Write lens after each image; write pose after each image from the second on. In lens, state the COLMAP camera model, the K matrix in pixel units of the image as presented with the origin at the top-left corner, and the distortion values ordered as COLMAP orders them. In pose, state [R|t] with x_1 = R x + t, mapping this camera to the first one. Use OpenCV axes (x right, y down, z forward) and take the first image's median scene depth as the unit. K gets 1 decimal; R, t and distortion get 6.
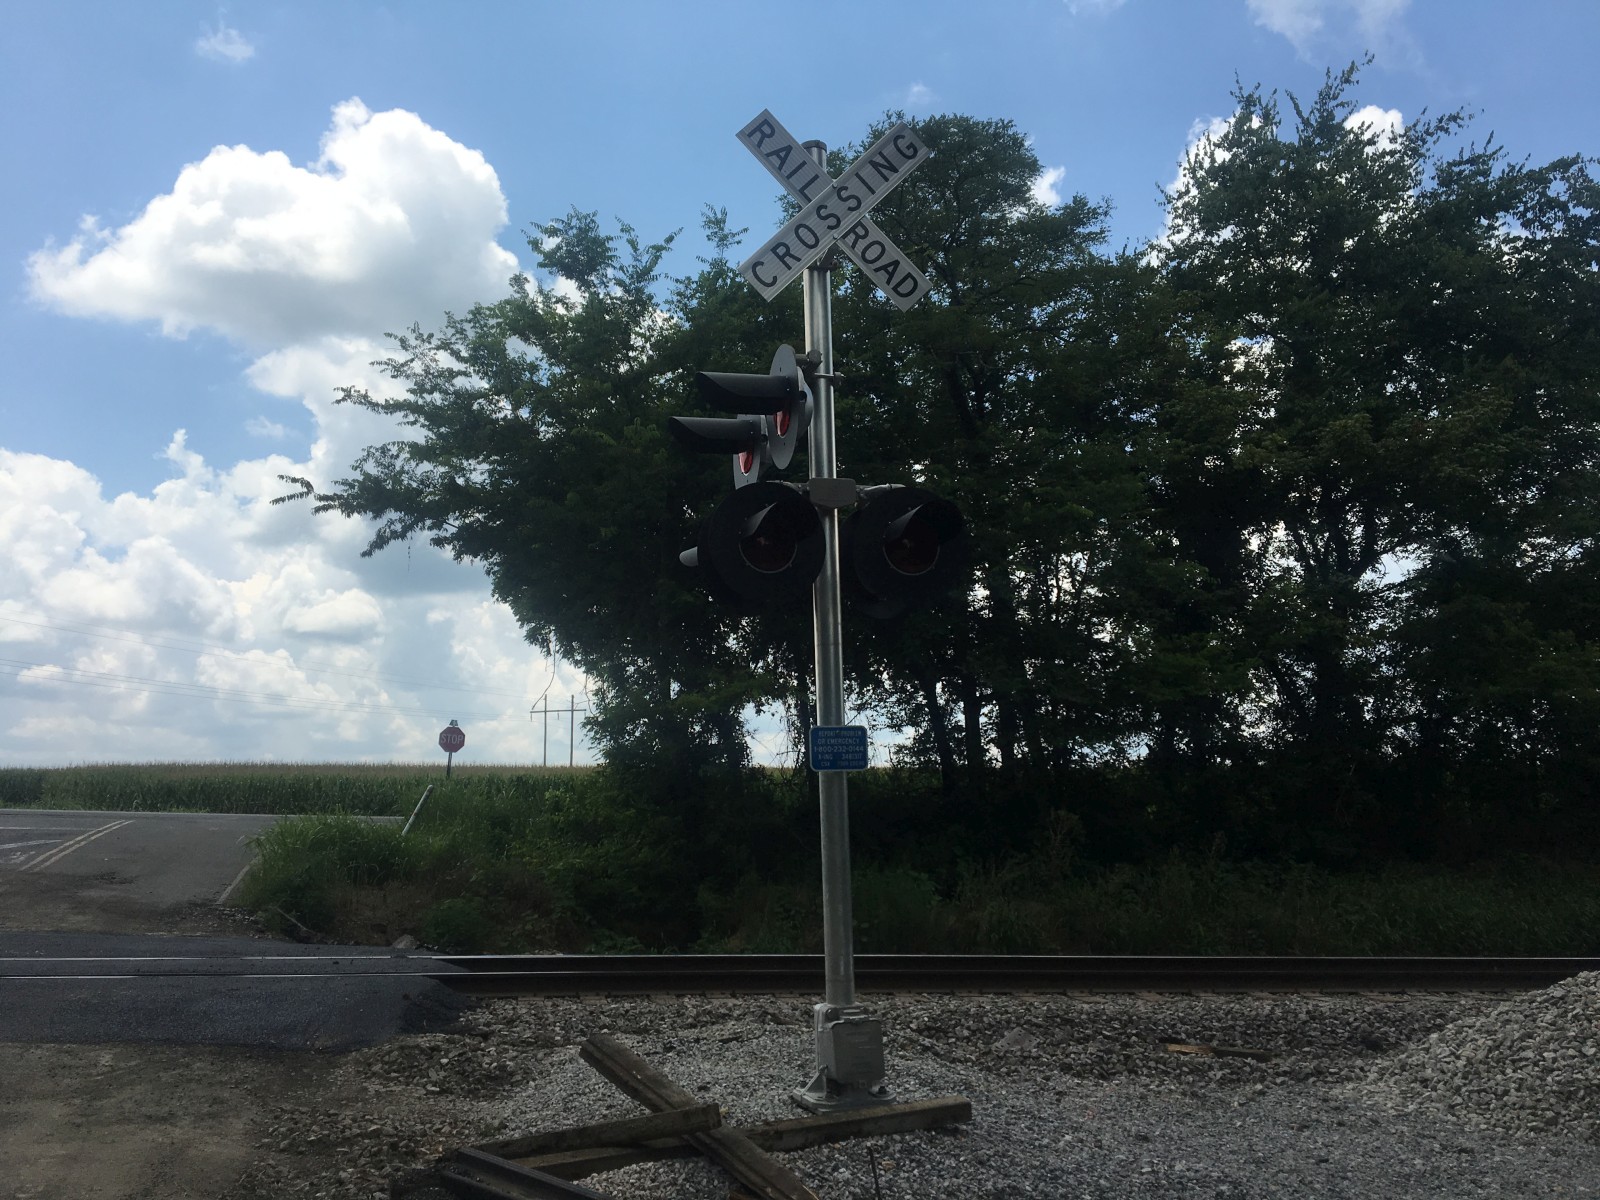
lens RADIAL K [[1350.5, 0, 776.7], [0, 1350.5, 600.7], [0, 0, 1]] dist [0.106372, -0.160258]
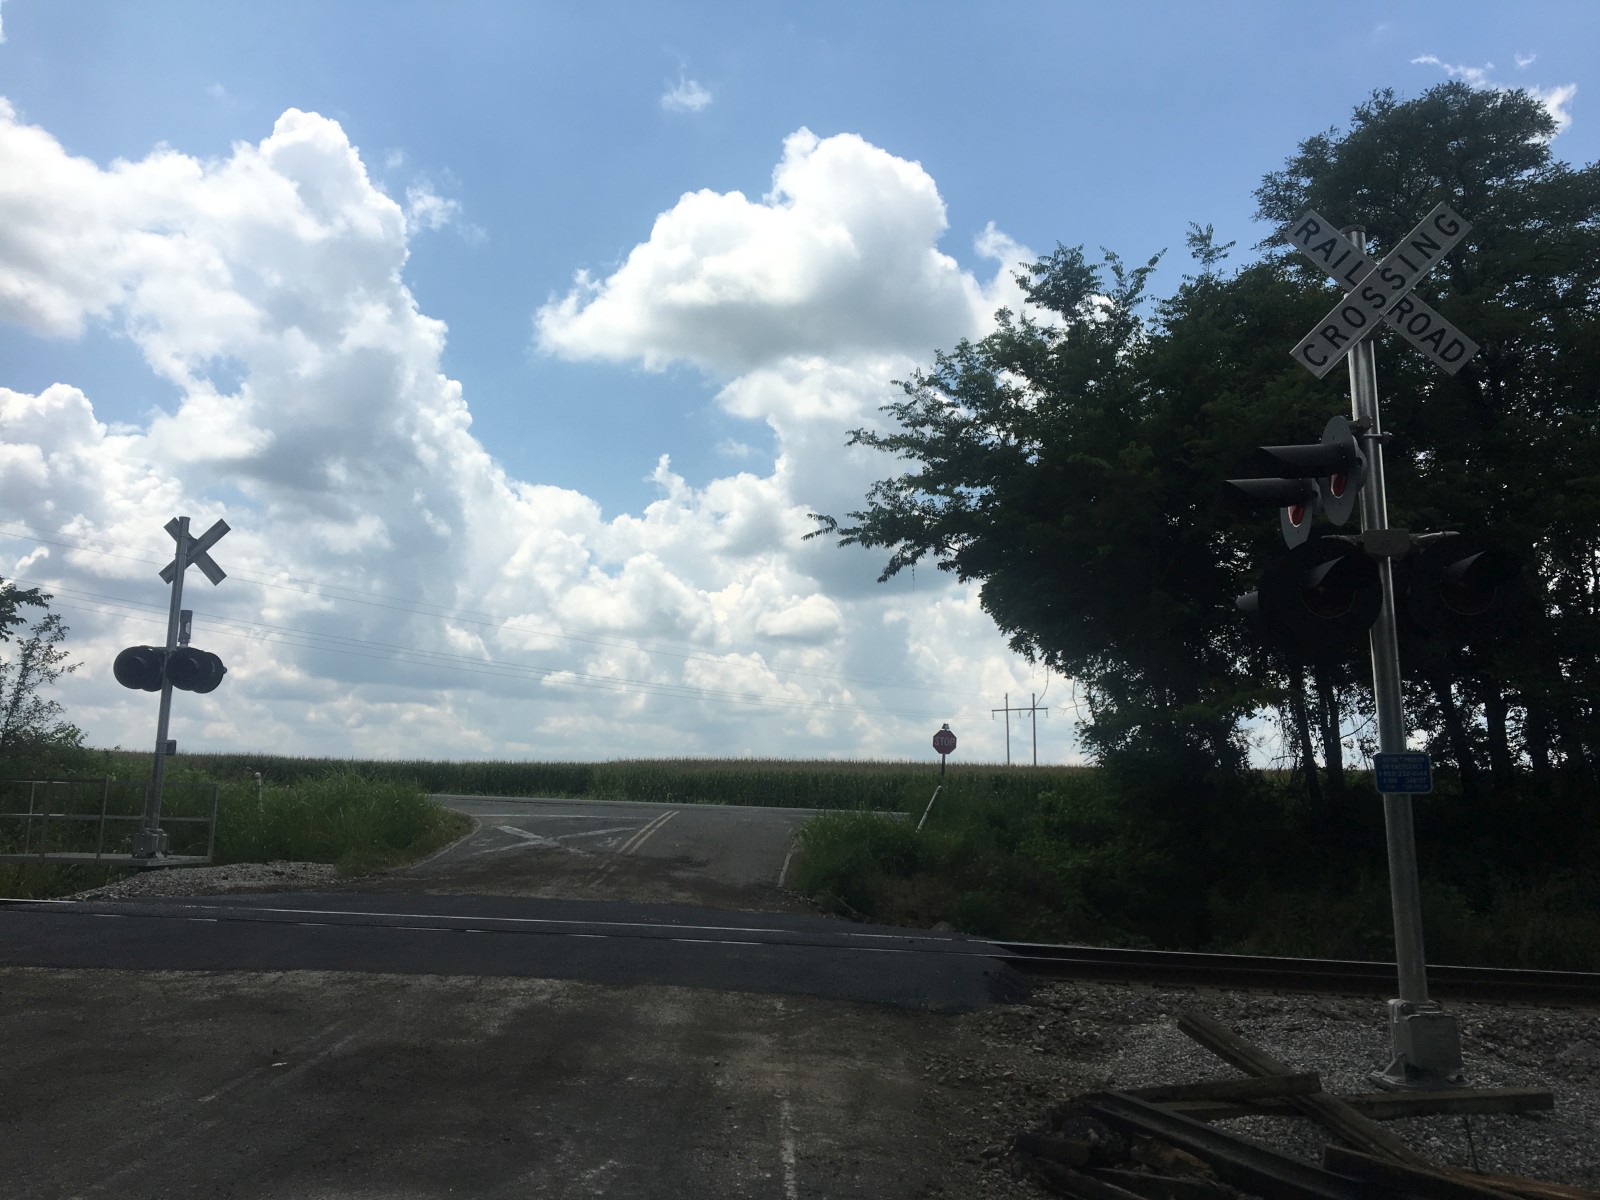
lens RADIAL K [[1350.5, 0, 776.7], [0, 1350.5, 600.7], [0, 0, 1]] dist [0.106372, -0.160258]
pose [[0.945861, -0.035202, -0.322658, -0.017273], [0.036008, 0.999345, -0.003472, -0.010937], [0.322569, -0.008334, 0.946509, -0.054611]]
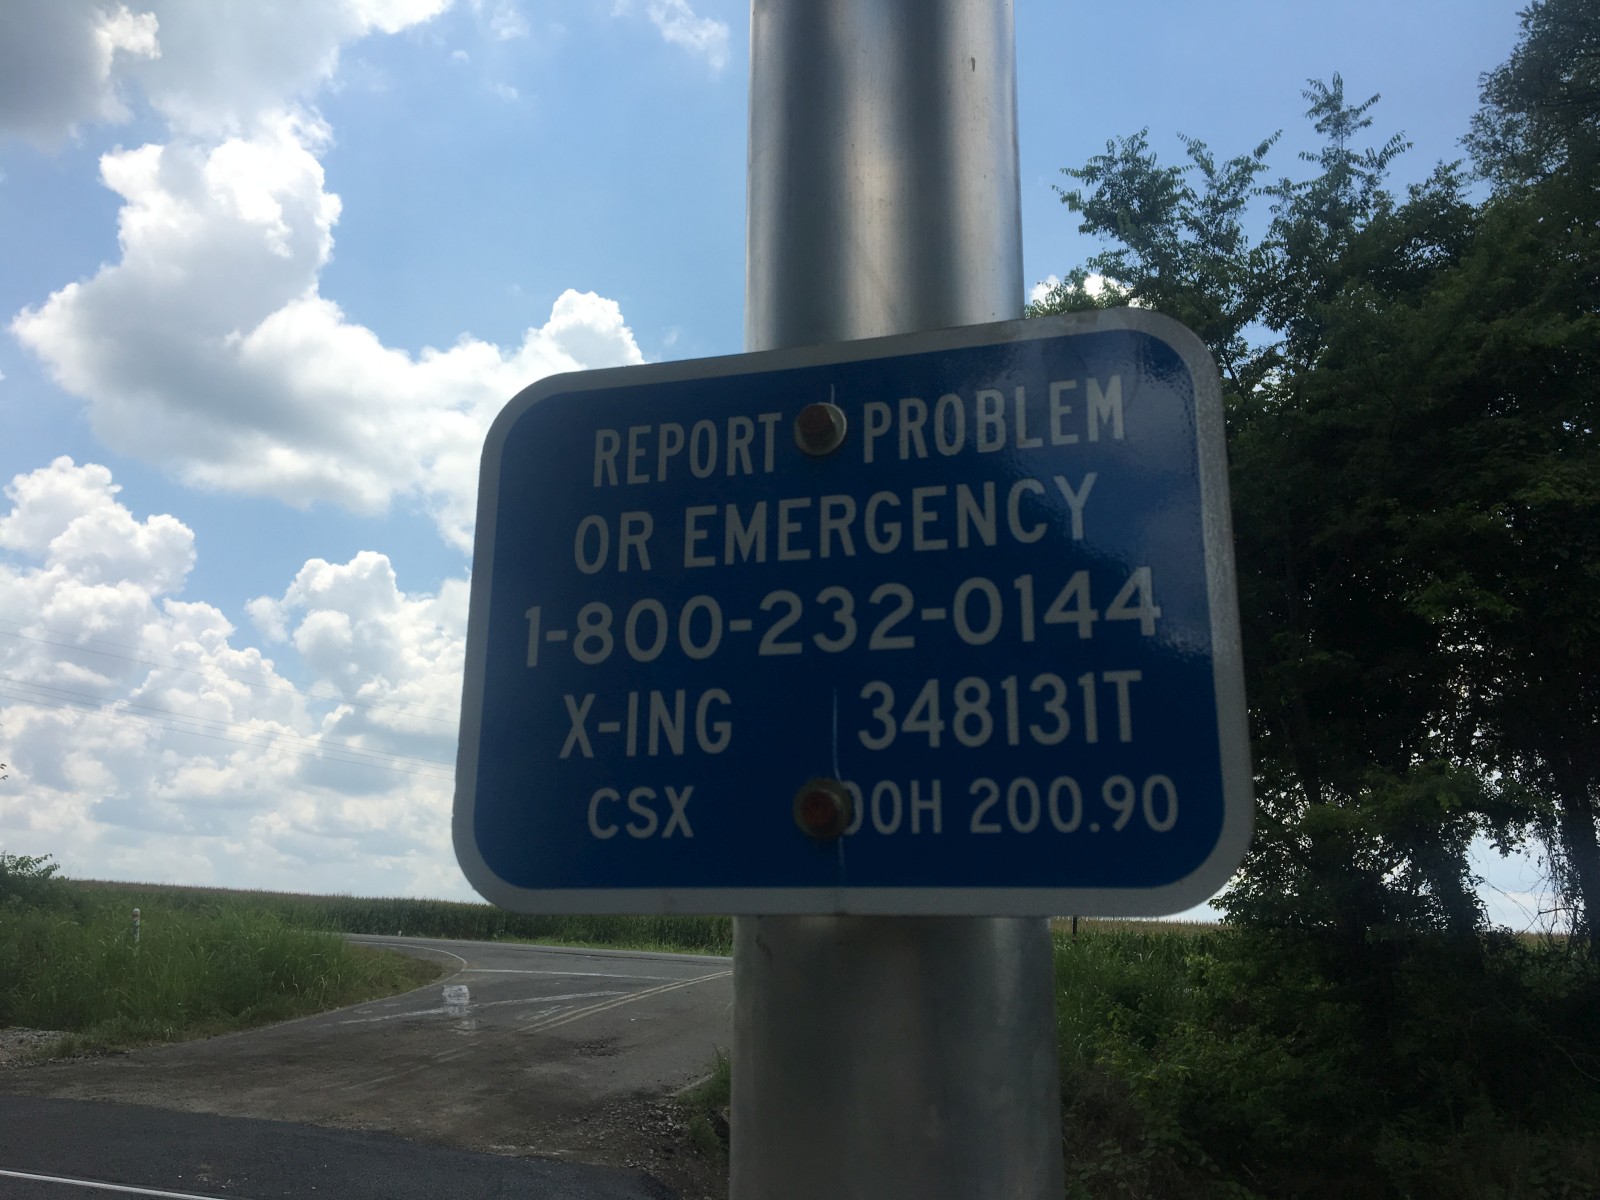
lens RADIAL K [[1342.7, 0, 820.4], [0, 1342.7, 598.4], [0, 0, 1]] dist [0.081714, -0.085818]
pose [[0.878875, -0.093687, -0.467762, 0.019897], [0.039442, 0.991440, -0.124466, 0.028973], [0.475419, 0.090940, 0.875047, 0.222212]]
